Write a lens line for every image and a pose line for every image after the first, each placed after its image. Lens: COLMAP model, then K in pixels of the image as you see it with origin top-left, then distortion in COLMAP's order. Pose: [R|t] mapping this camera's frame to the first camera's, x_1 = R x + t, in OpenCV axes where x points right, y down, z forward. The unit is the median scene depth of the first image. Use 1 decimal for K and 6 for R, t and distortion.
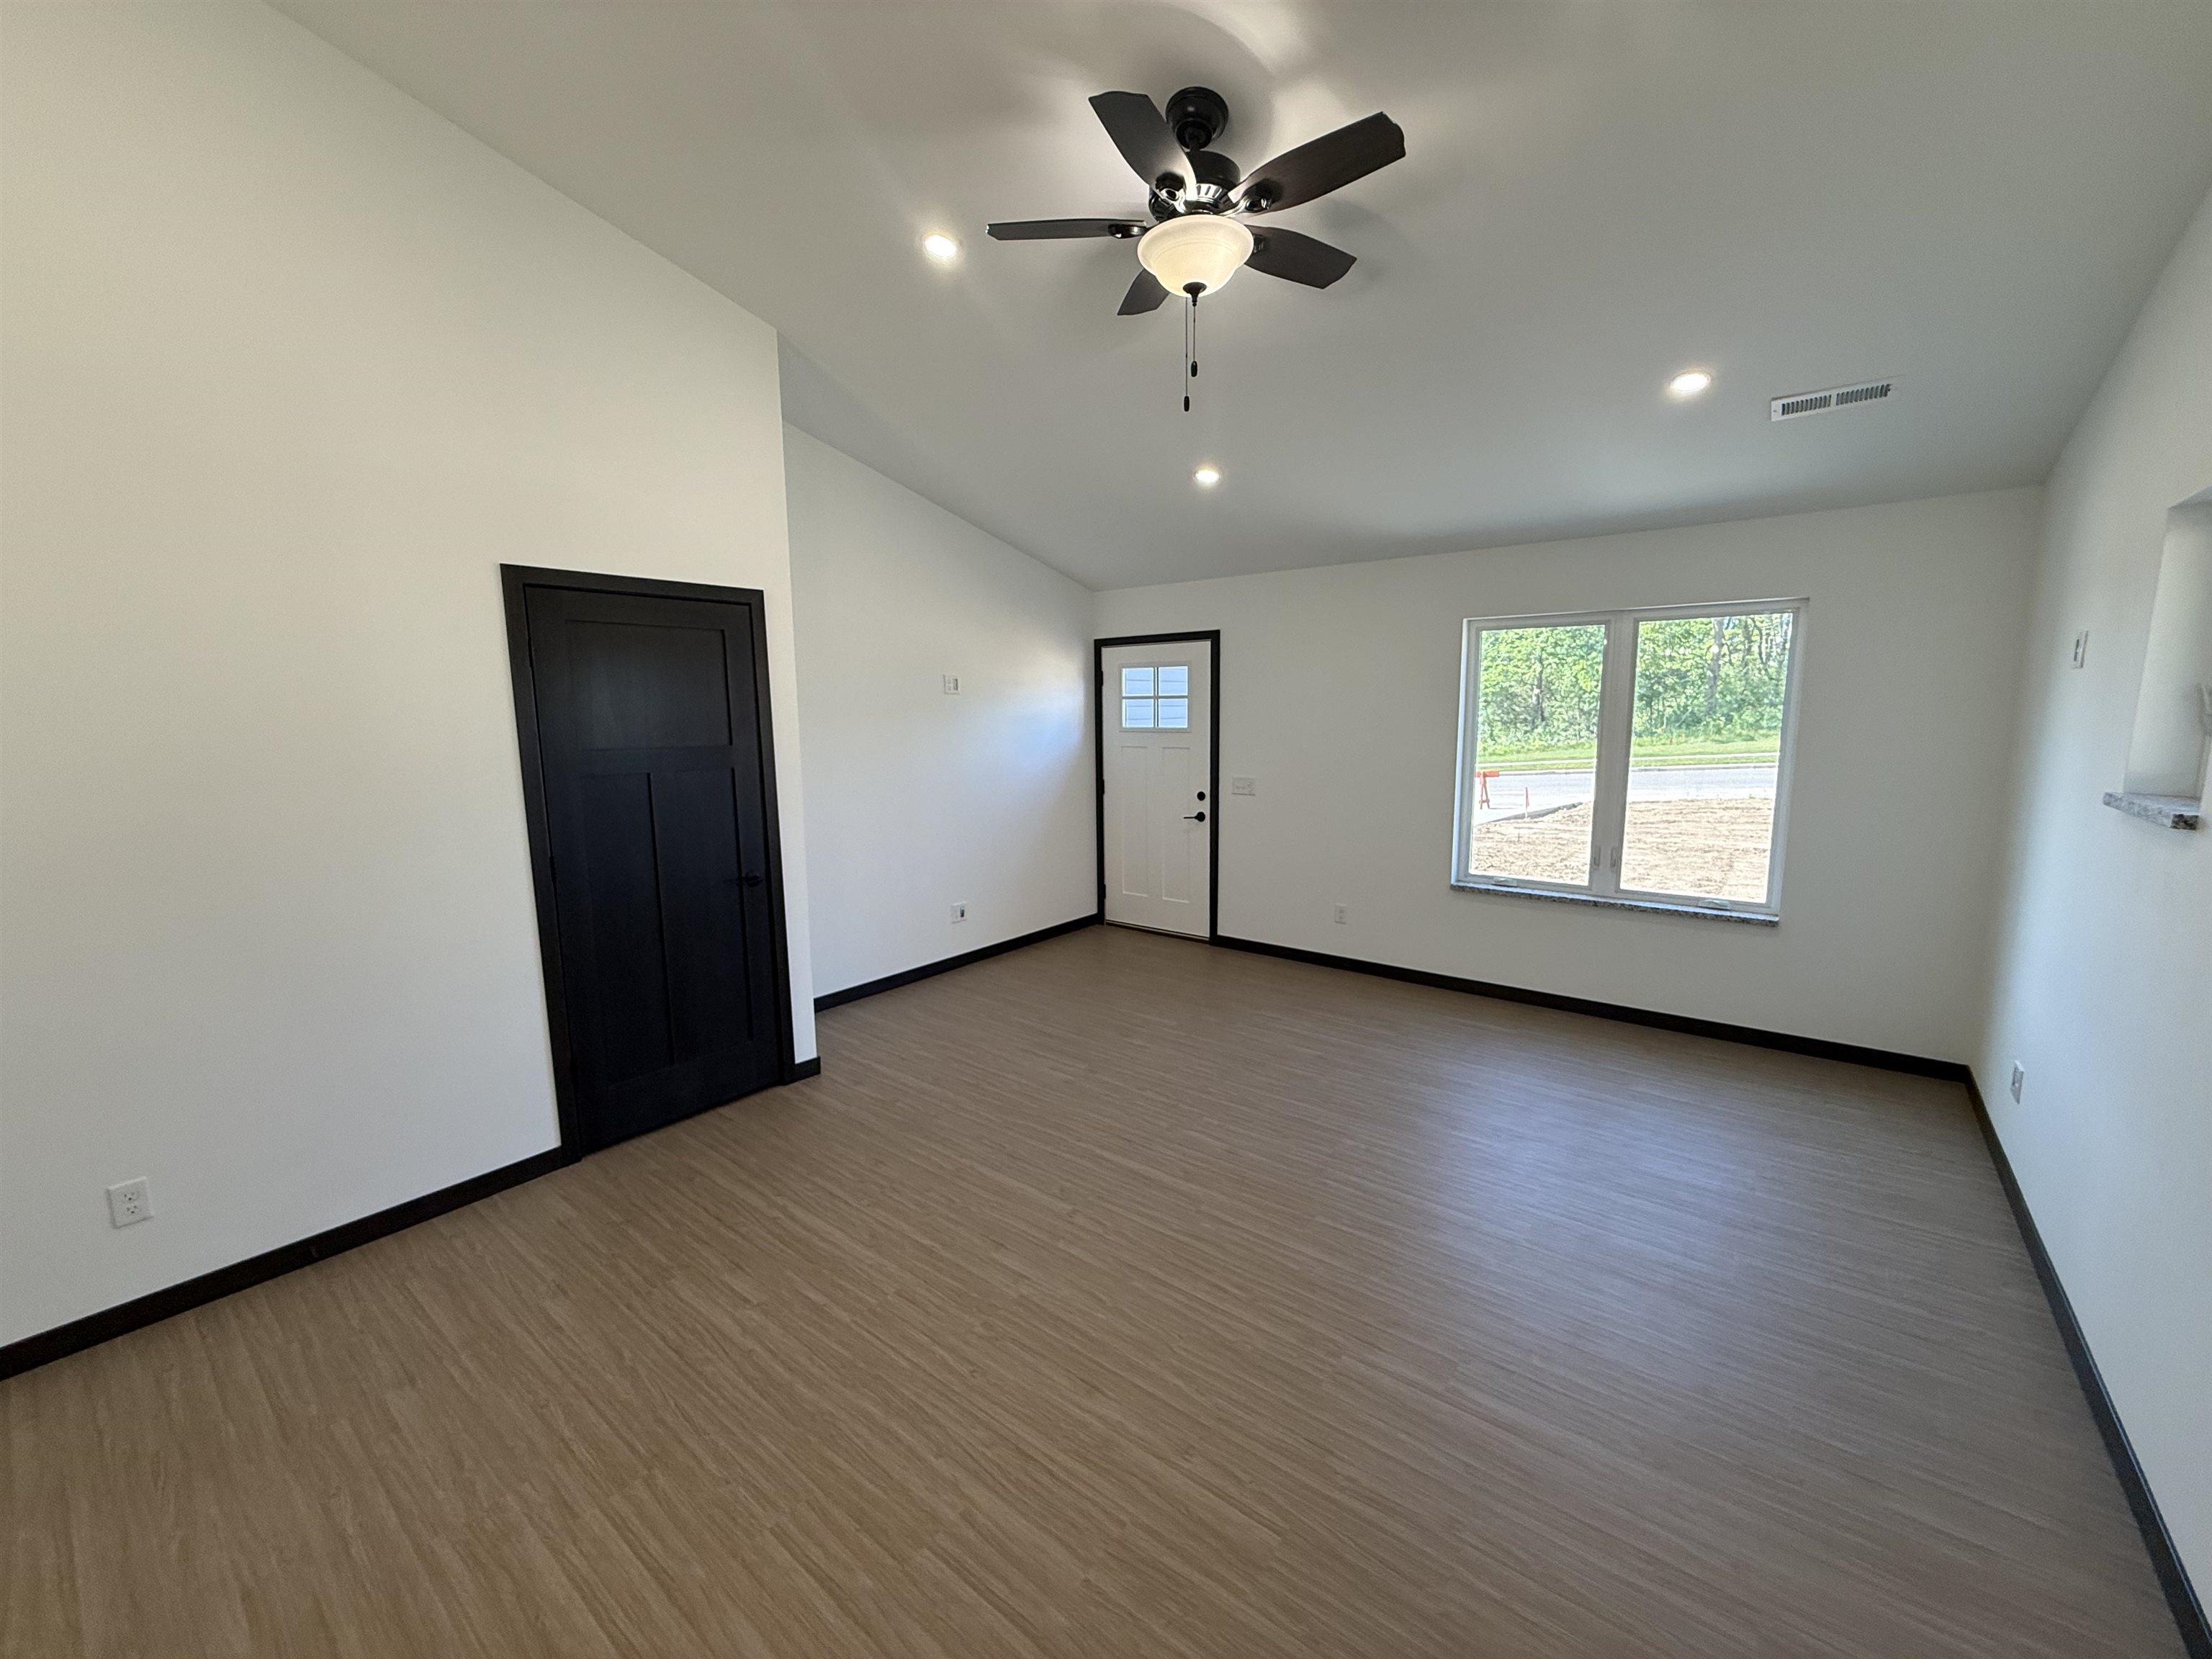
lens RADIAL K [[890.2, 0, 1106.3], [0, 890.2, 816.1], [0, 0, 1]] dist [0.003576, 0.000281]
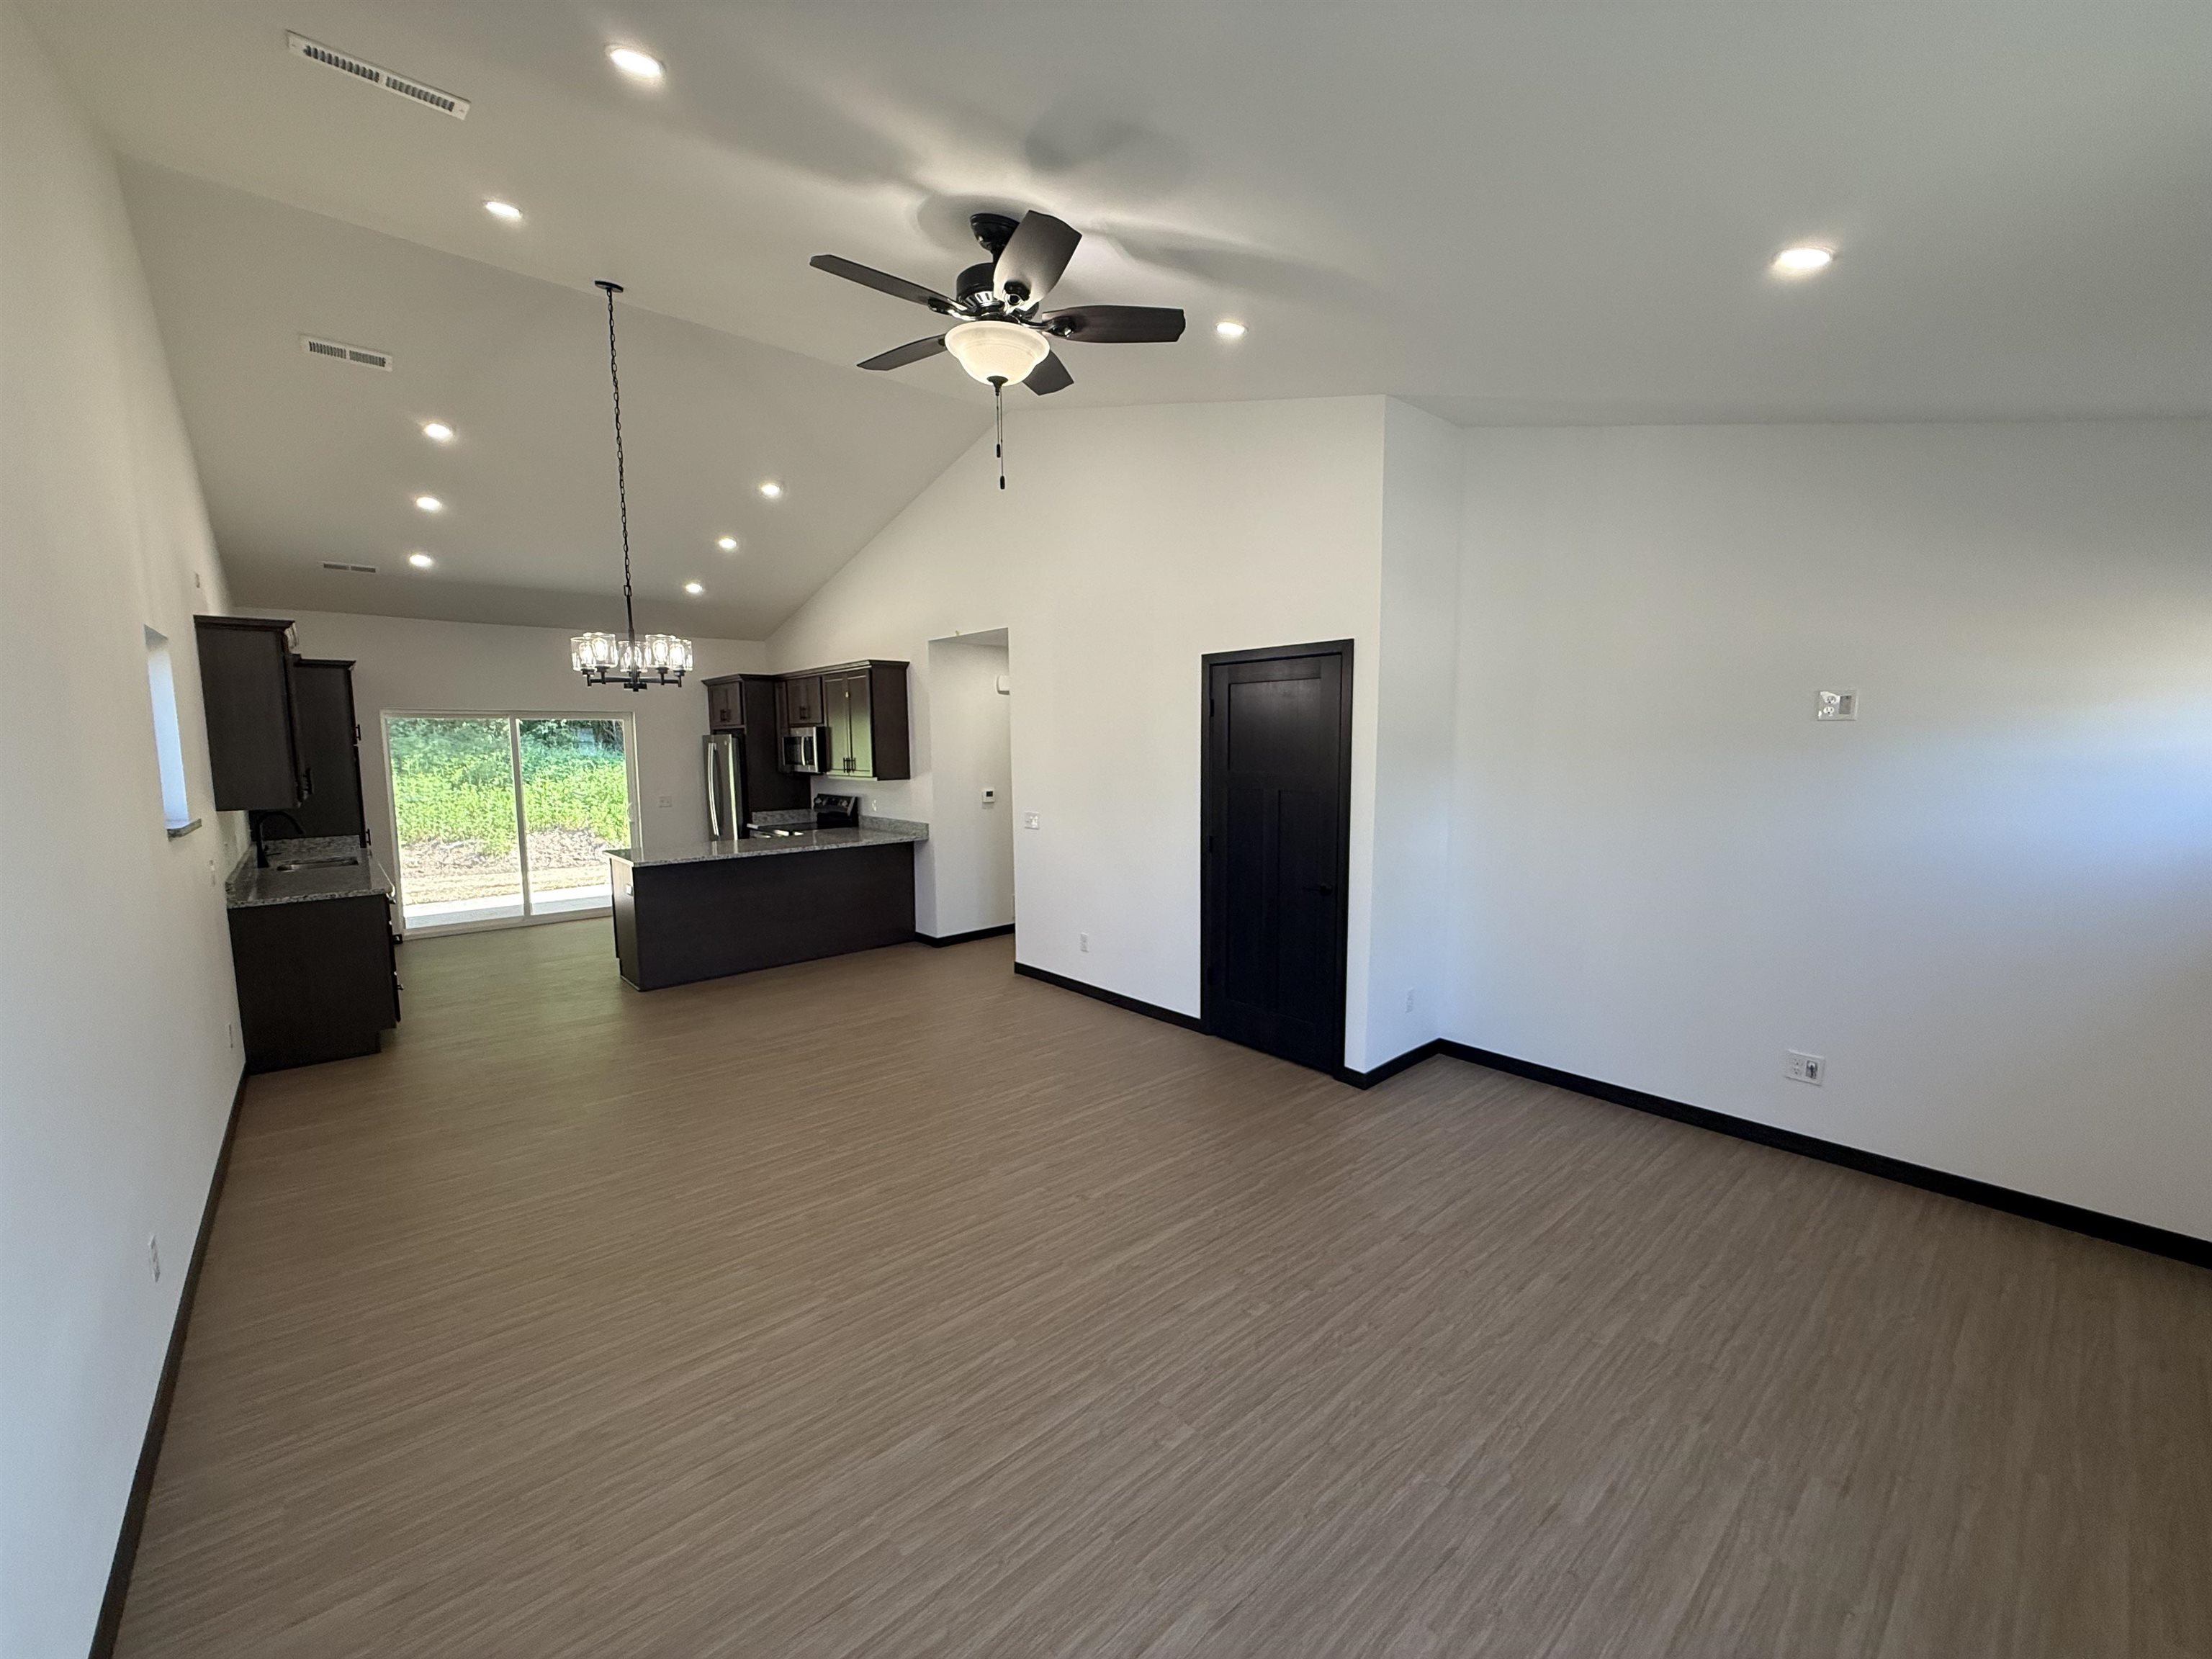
lens RADIAL K [[890.2, 0, 1096.1], [0, 890.2, 836.6], [0, 0, 1]] dist [0.003576, 0.000281]
pose [[-0.195272, 0.120038, -0.973375, 0.809425], [-0.108021, 0.983811, 0.142995, -0.135164], [0.974782, 0.133068, -0.179144, 0.933386]]
